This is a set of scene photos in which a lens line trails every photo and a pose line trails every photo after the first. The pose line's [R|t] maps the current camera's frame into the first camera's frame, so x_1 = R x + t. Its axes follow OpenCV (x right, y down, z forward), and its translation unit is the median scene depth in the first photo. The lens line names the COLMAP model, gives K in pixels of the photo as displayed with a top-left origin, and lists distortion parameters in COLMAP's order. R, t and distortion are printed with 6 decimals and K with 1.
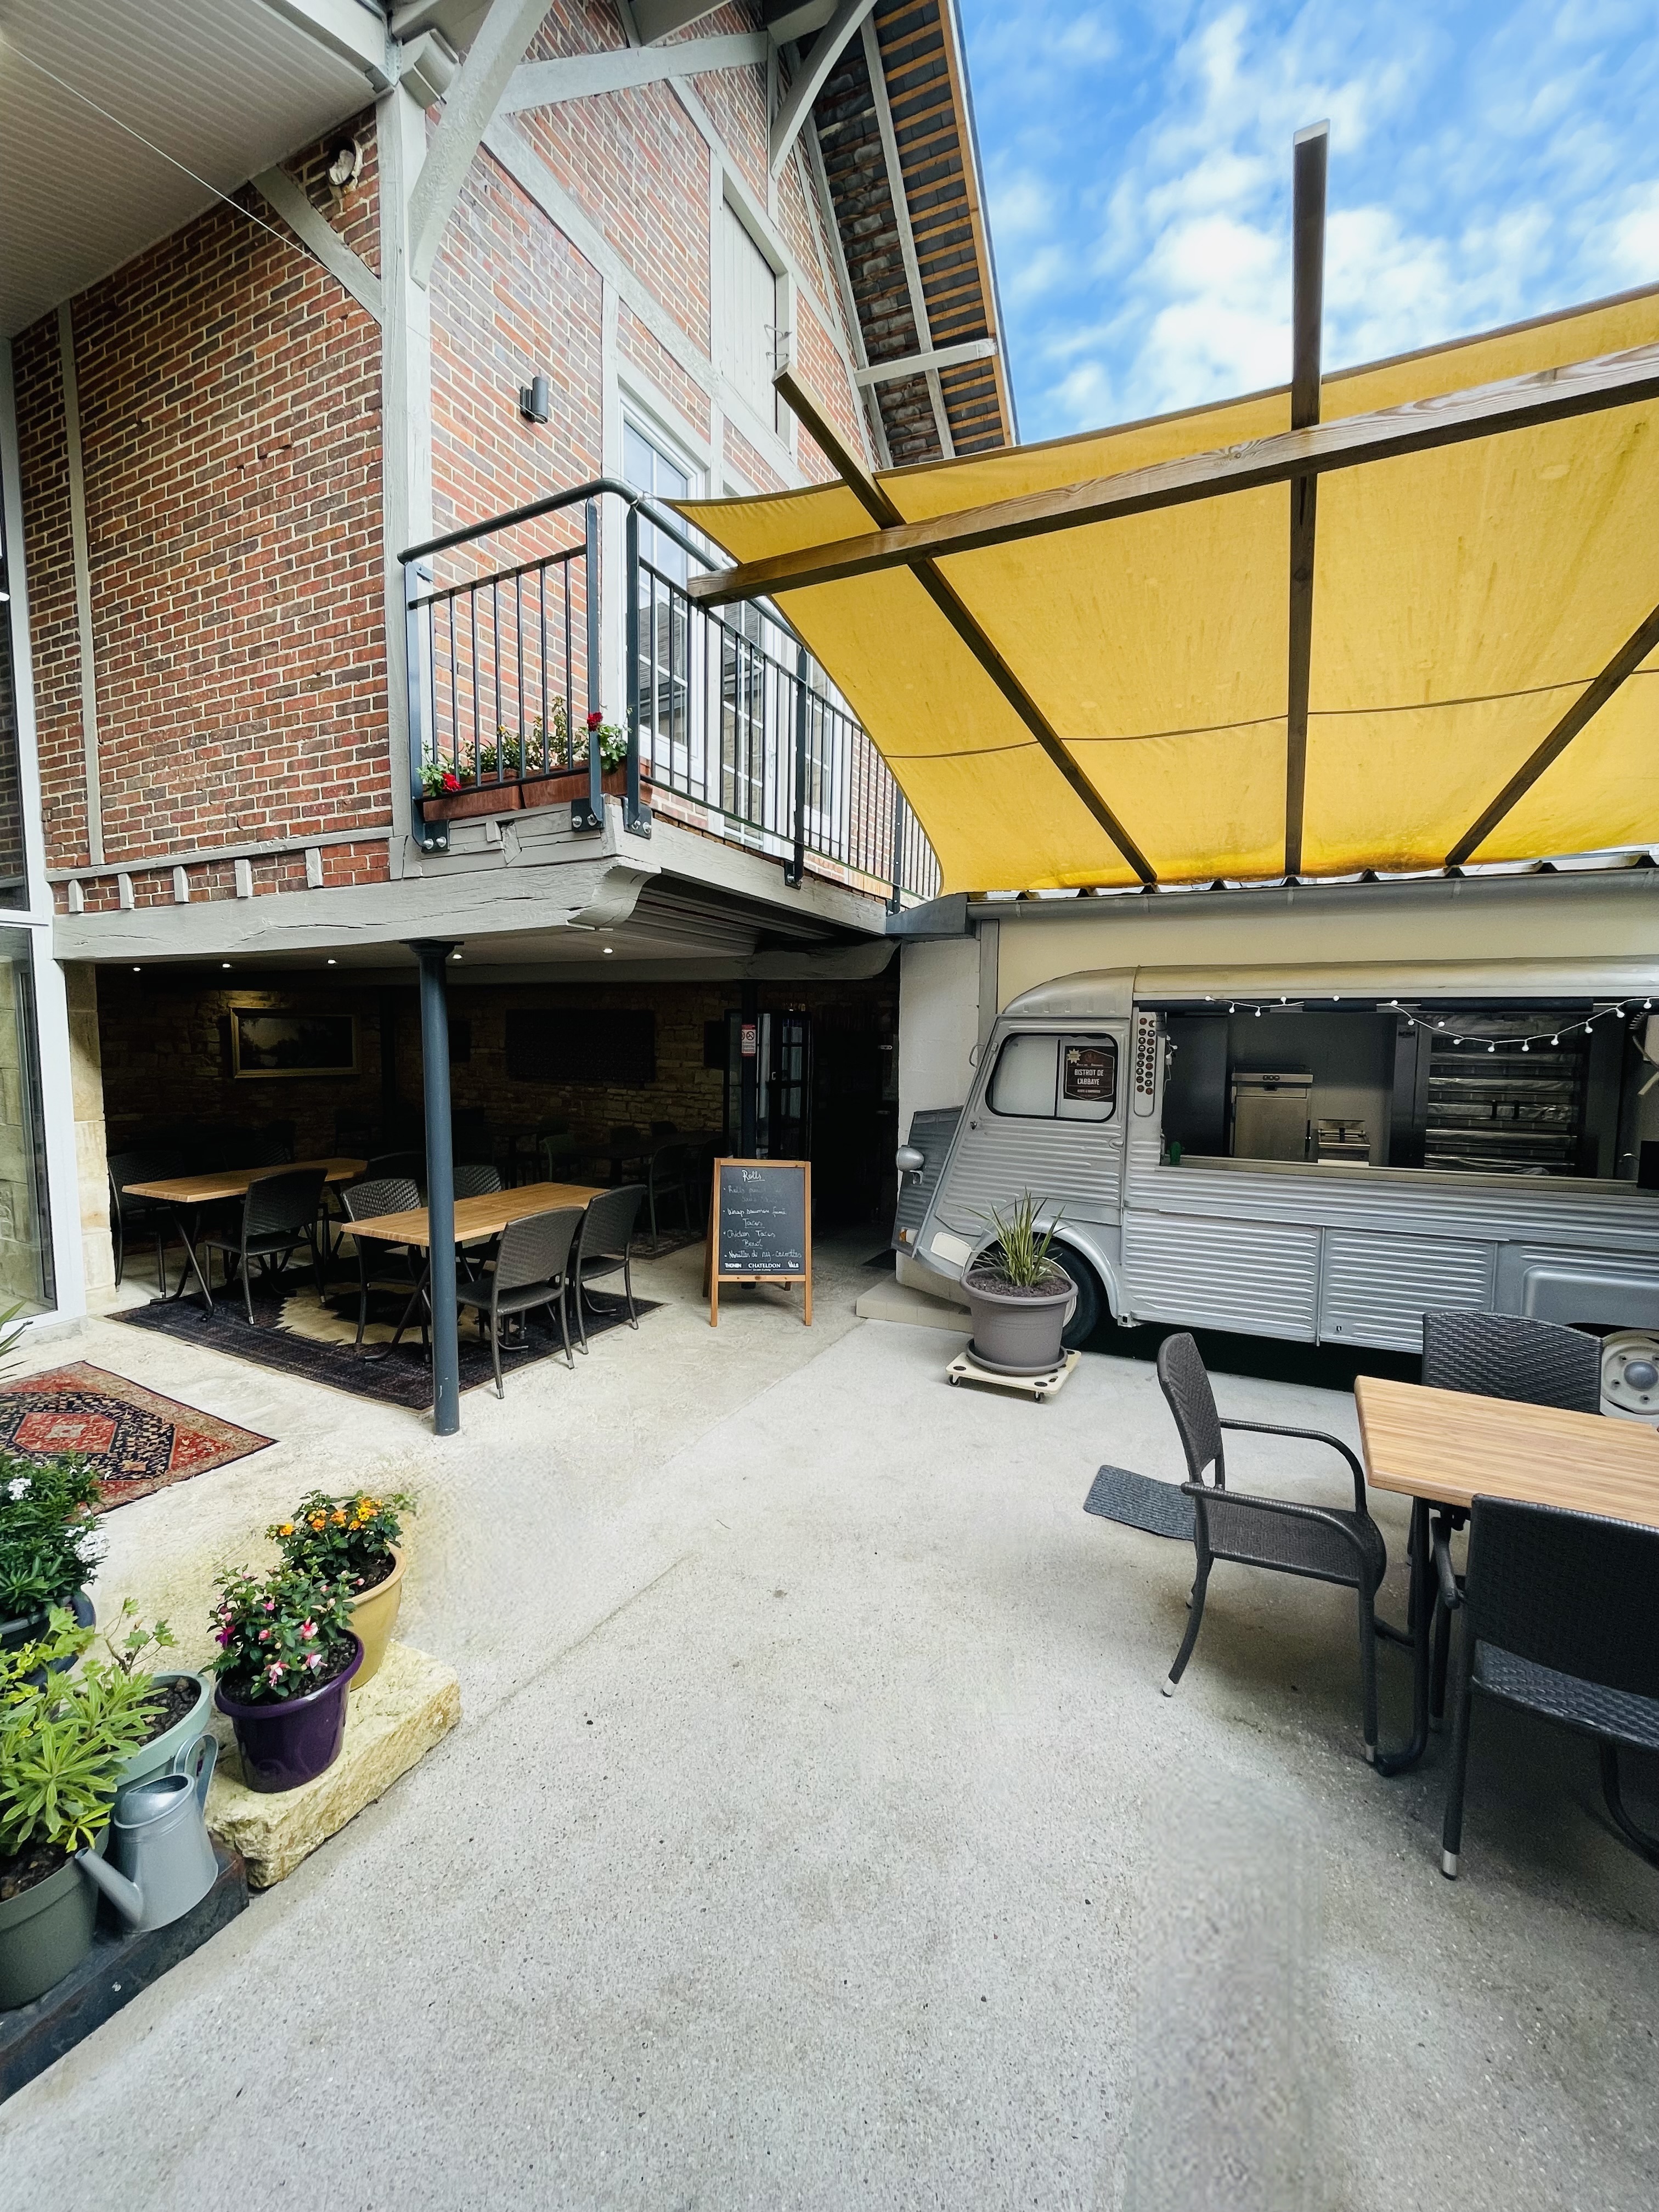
lens RADIAL K [[890.6, 0, 834.5], [0, 890.6, 1107.9], [0, 0, 1]] dist [0.001092, 0.000033]
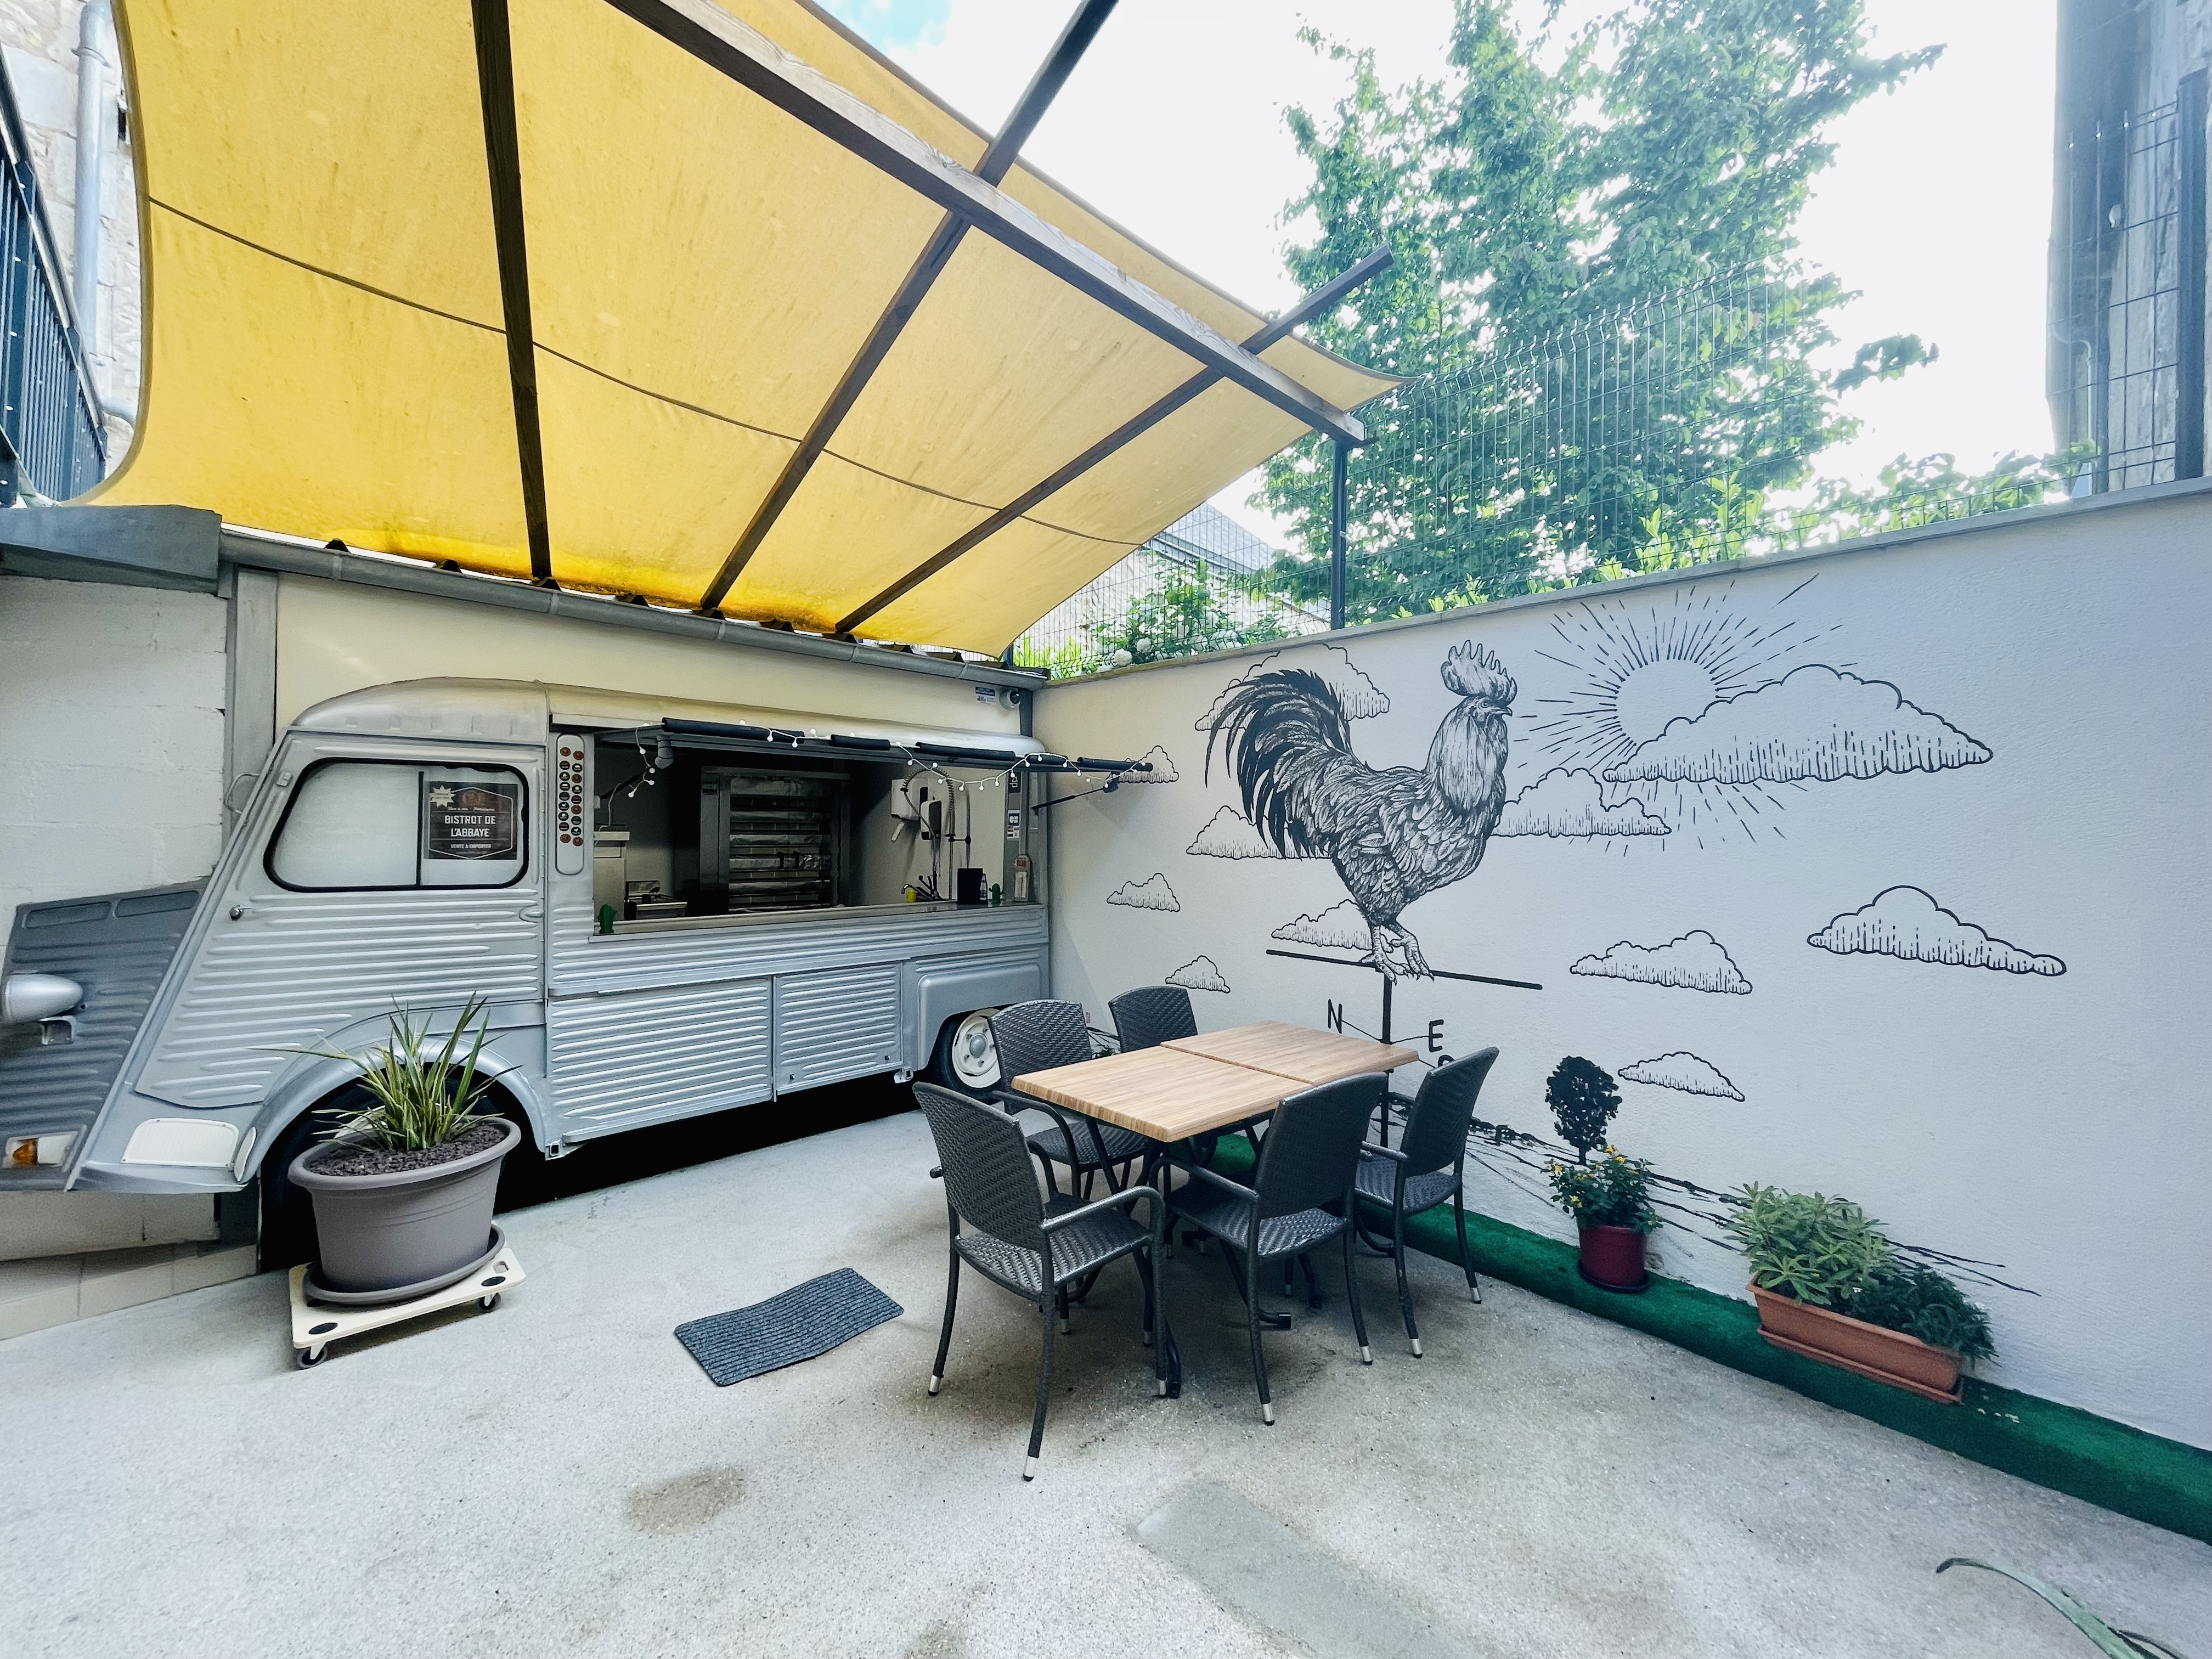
lens RADIAL K [[890.6, 0, 1107.8], [0, 890.6, 833.6], [0, 0, 1]] dist [0.001092, 0.000033]
pose [[0.334666, -0.007552, 0.942307, -0.222306], [0.071645, 0.997278, -0.017453, 0.020863], [-0.939609, 0.073352, 0.334296, 0.302102]]
